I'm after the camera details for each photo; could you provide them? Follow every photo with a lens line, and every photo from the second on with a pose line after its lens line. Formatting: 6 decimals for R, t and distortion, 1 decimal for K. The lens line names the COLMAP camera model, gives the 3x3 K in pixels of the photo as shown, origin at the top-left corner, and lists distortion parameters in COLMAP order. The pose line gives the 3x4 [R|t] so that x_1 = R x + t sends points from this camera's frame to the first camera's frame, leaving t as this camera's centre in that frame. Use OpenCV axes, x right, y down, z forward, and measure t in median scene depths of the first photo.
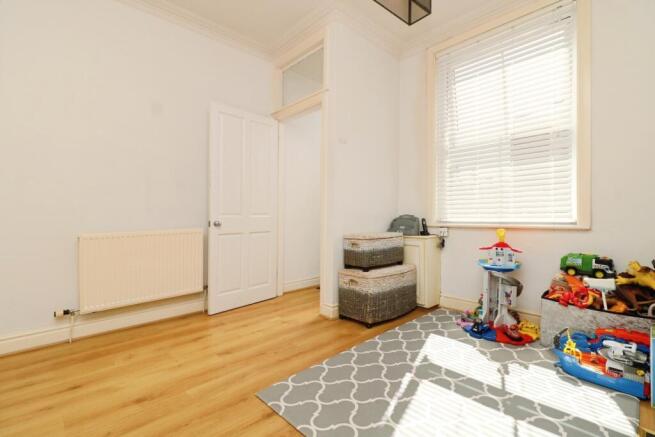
lens RADIAL K [[300.7, 0, 327.7], [0, 300.7, 215.6], [0, 0, 1]] dist [-0.001543, -0.000241]
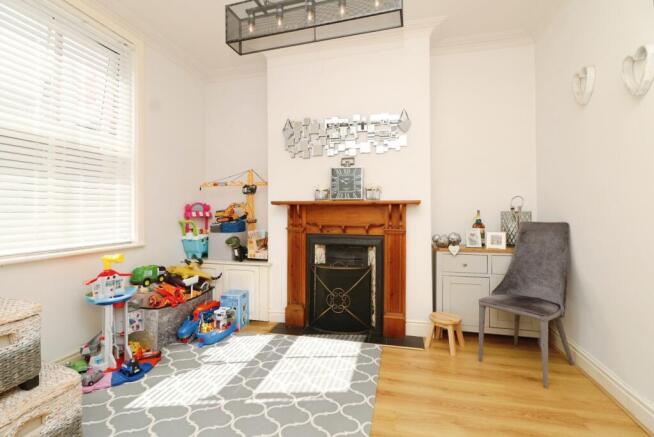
lens RADIAL K [[300.2, 0, 326.4], [0, 300.2, 216.7], [0, 0, 1]] dist [-0.001543, -0.000241]
pose [[-0.536516, -0.001339, 0.843889, -0.651996], [0.012061, 0.999884, 0.009254, -0.087957], [-0.843804, 0.015143, -0.536438, 1.184238]]
